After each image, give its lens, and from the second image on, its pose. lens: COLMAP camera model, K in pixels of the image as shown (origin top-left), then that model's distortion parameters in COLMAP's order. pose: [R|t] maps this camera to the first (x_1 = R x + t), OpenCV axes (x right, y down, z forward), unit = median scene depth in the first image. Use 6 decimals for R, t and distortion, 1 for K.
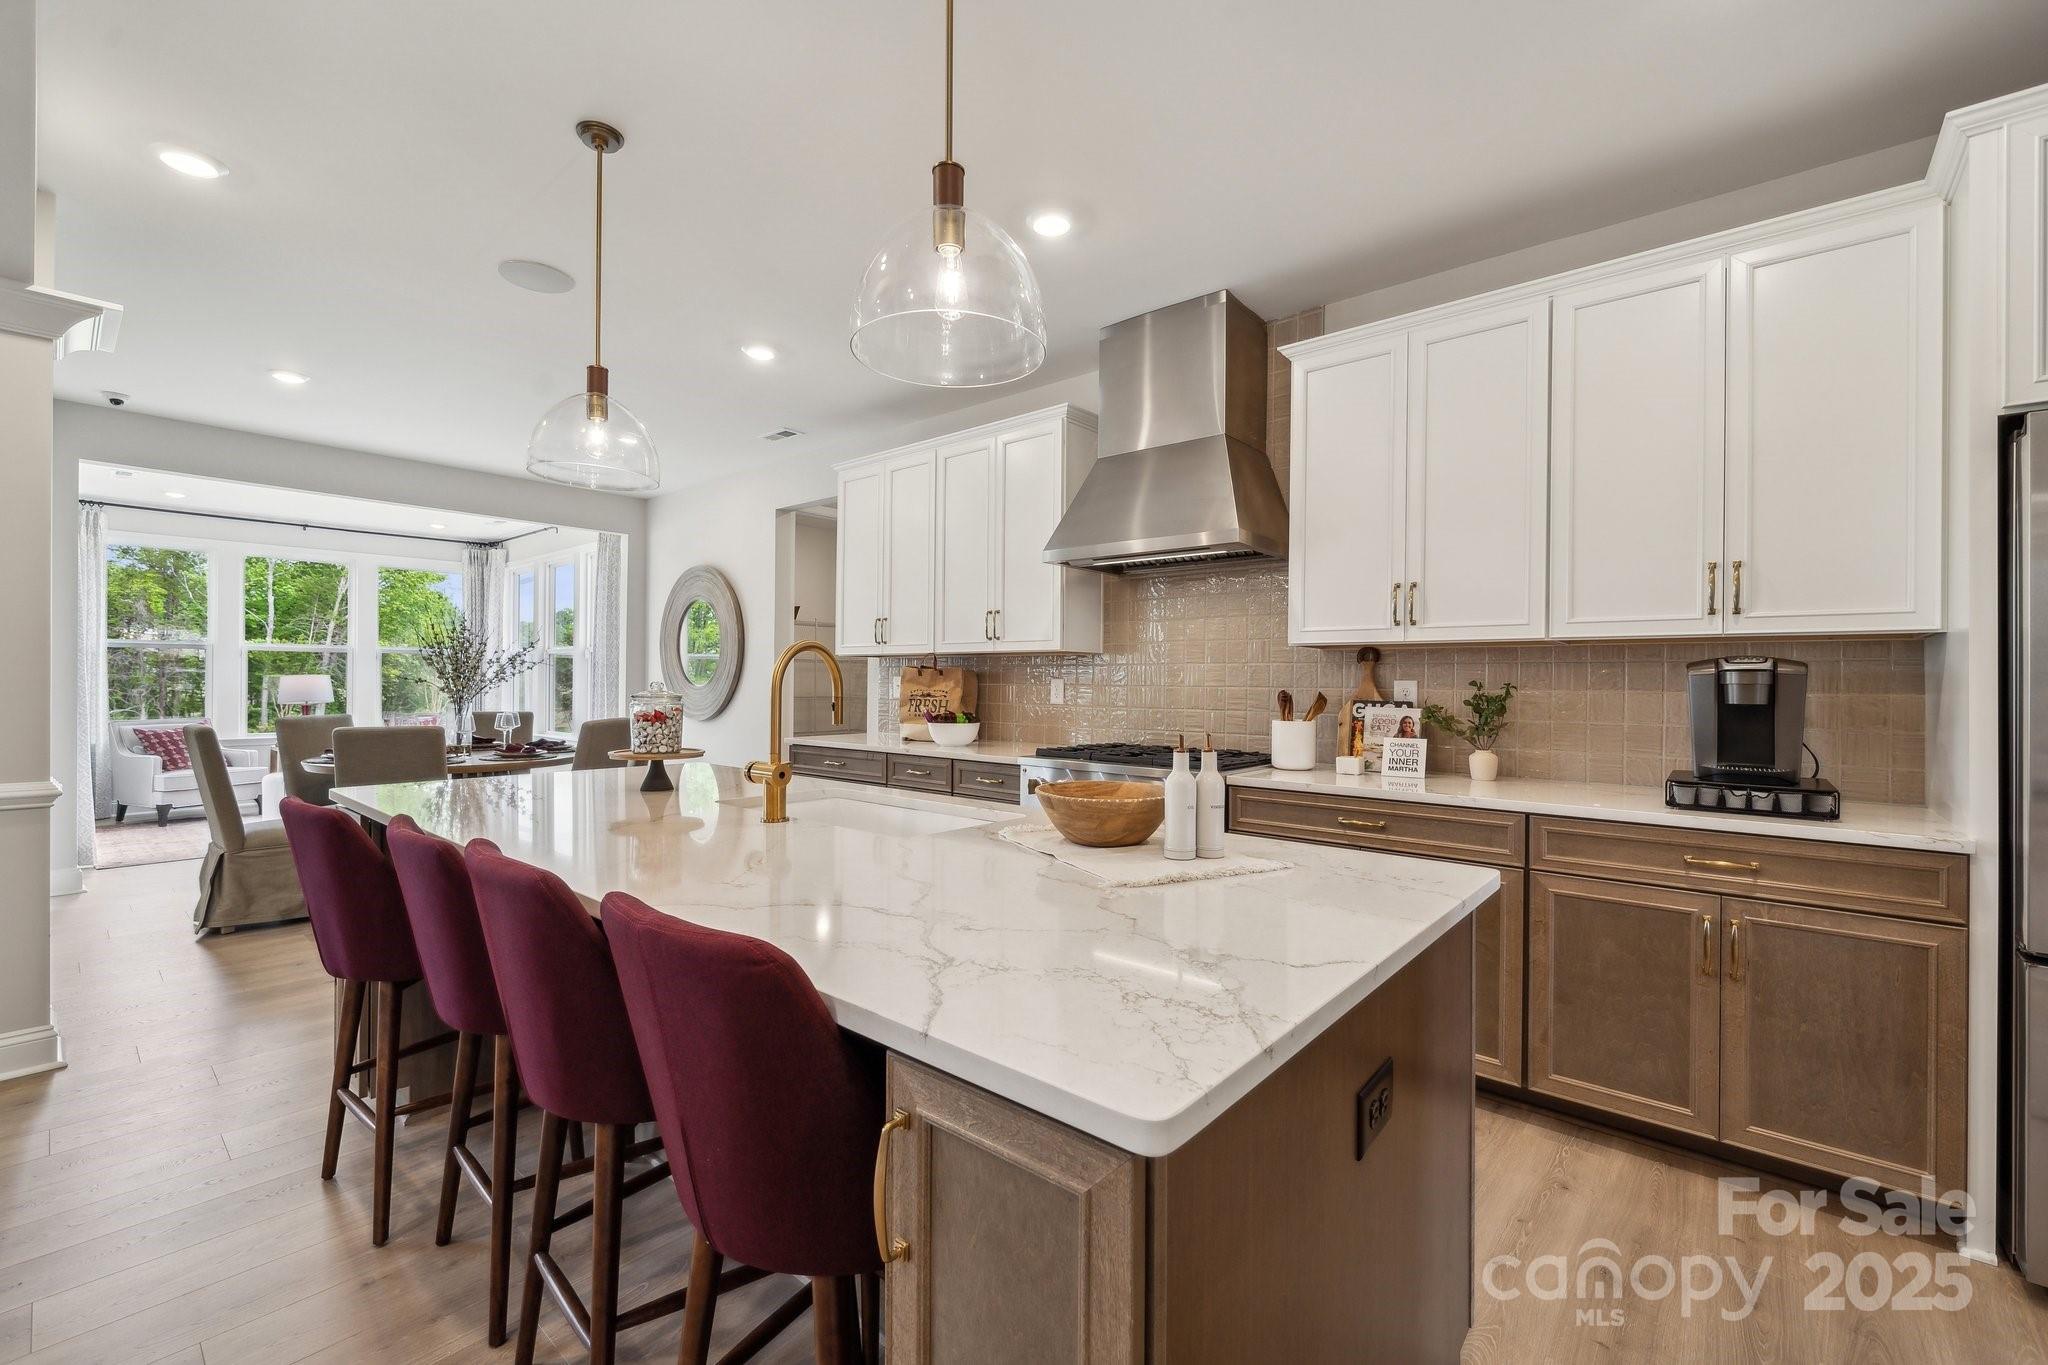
lens RADIAL K [[852.5, 0, 1034.4], [0, 852.5, 680.7], [0, 0, 1]] dist [-0.001844, -0.000243]
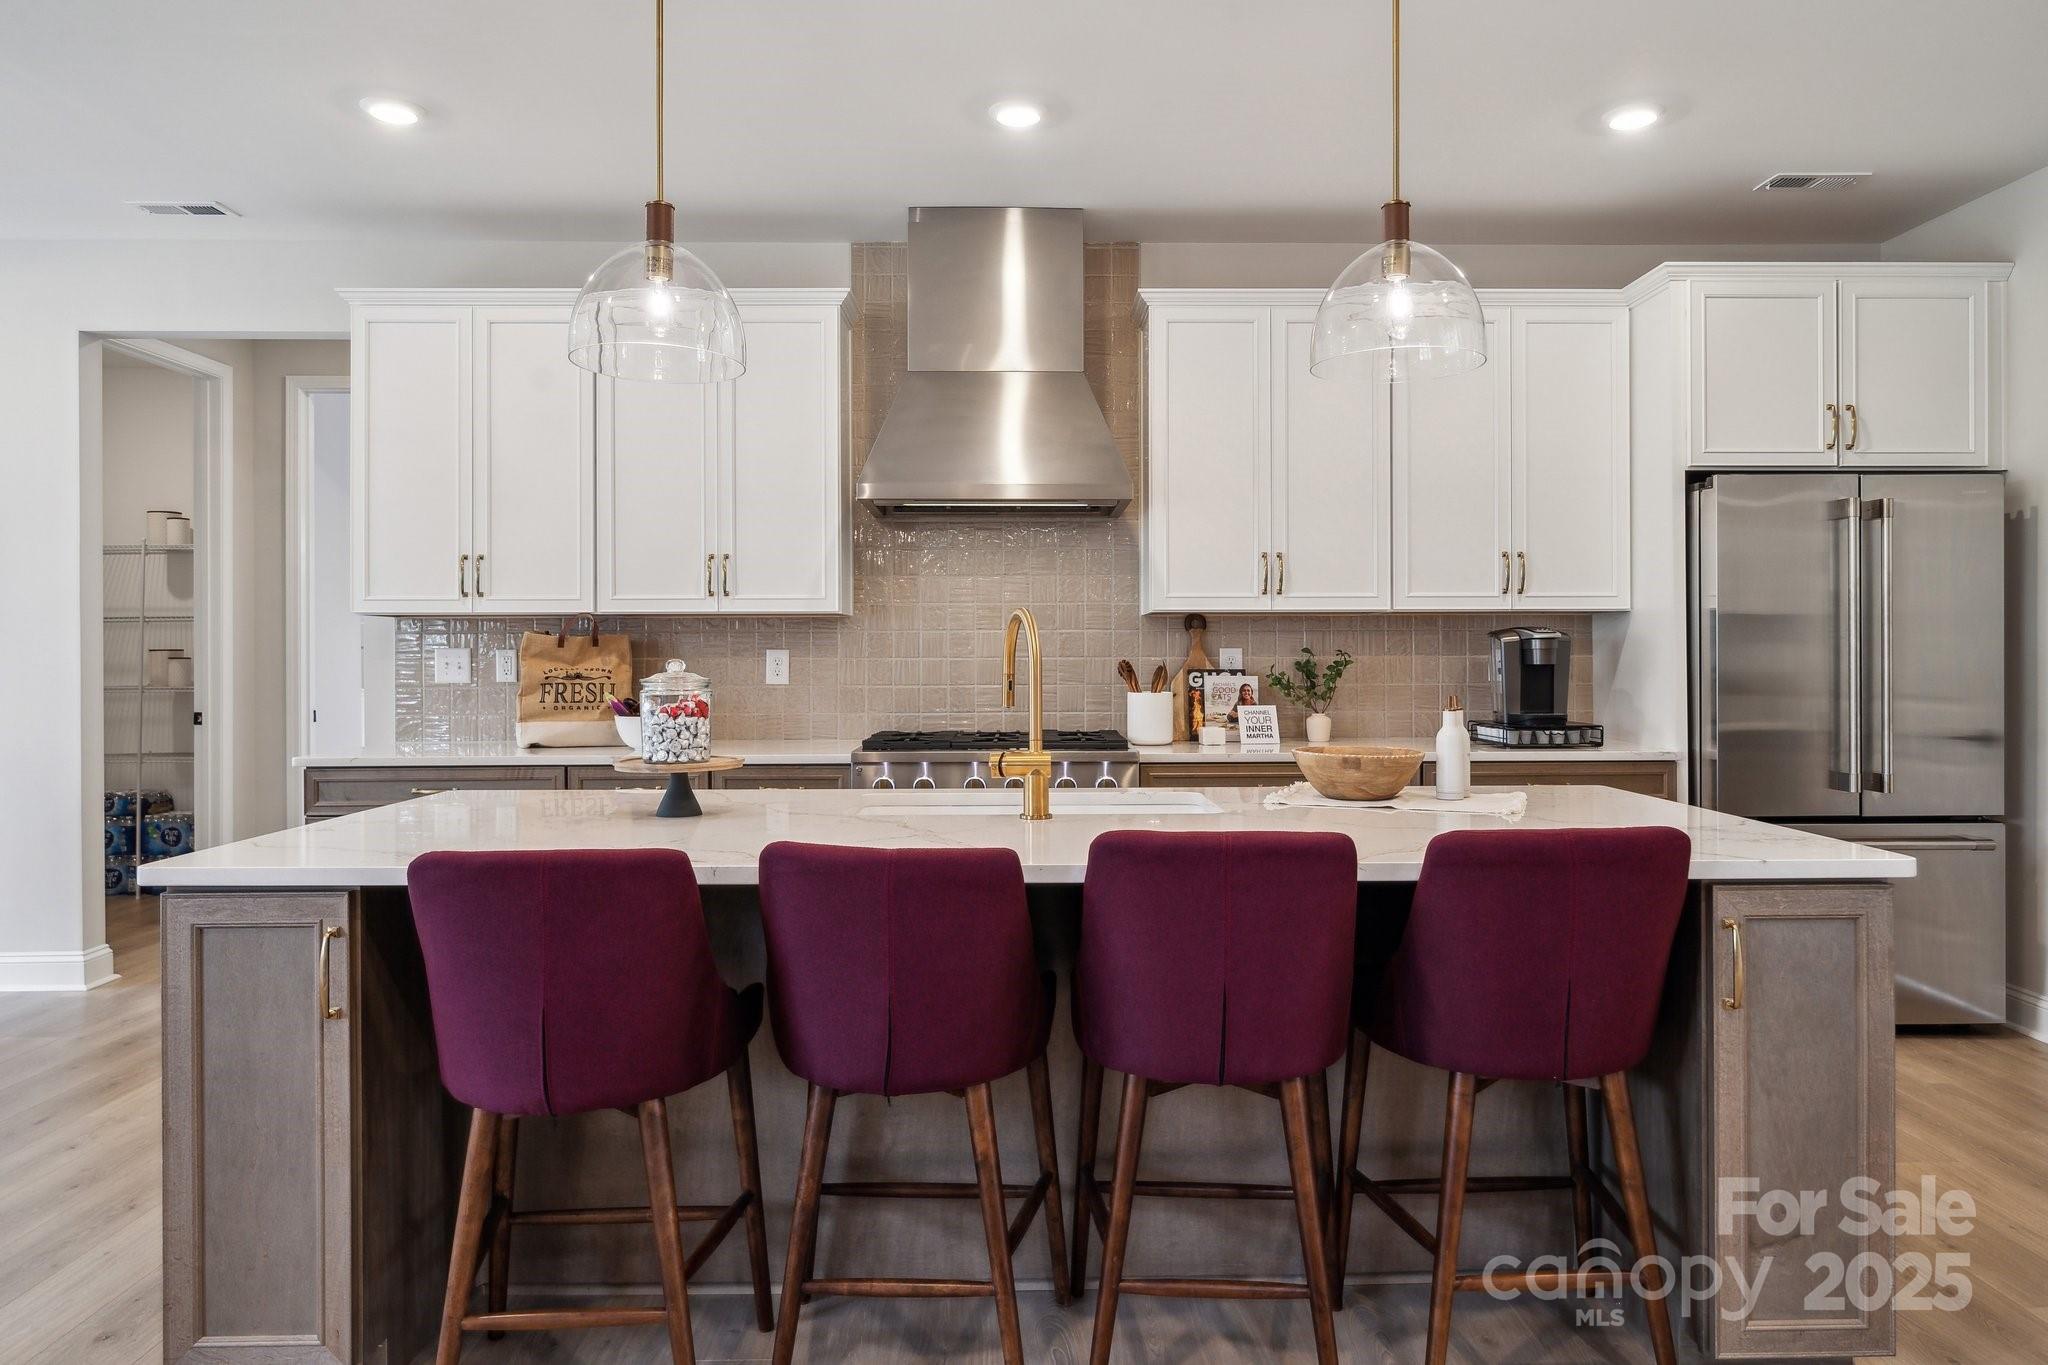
lens RADIAL K [[1295.8, 0, 1041.2], [0, 1295.8, 663.8], [0, 0, 1]] dist [-0.007577, -0.002910]
pose [[0.744075, -0.021364, 0.667754, -0.757321], [0.009200, 0.999721, 0.021734, -0.017125], [-0.668032, -0.010029, 0.744065, 0.026884]]
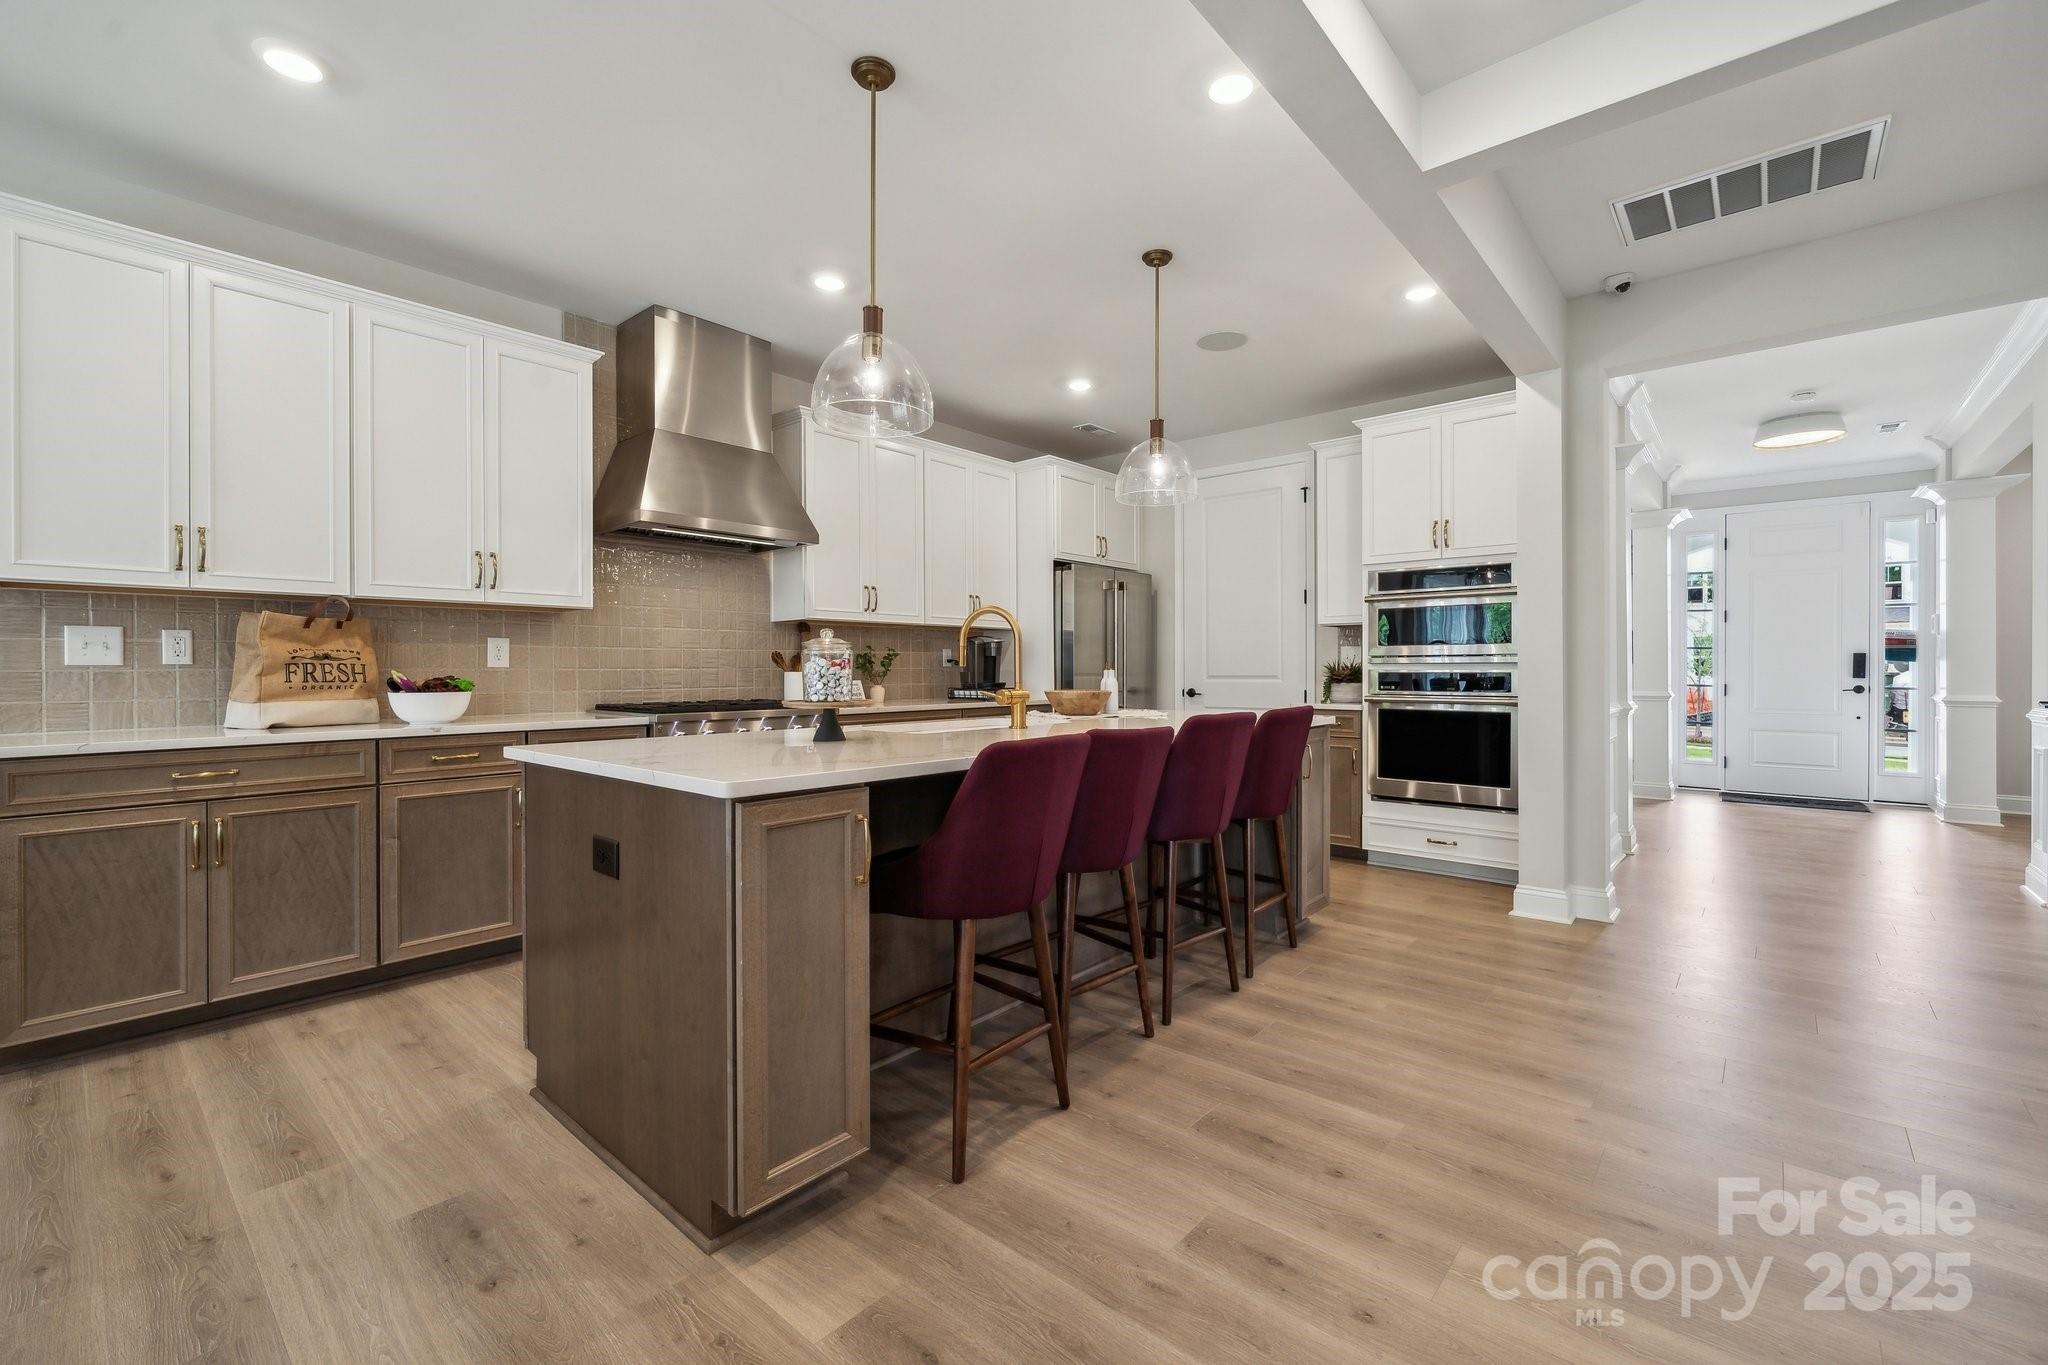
lens RADIAL K [[852.5, 0, 1033.2], [0, 852.5, 679.9], [0, 0, 1]] dist [-0.001844, -0.000243]
pose [[0.002326, -0.026275, 0.999652, -1.152968], [-0.003354, 0.999649, 0.026283, 0.021412], [-0.999992, -0.003414, 0.002237, 0.630946]]
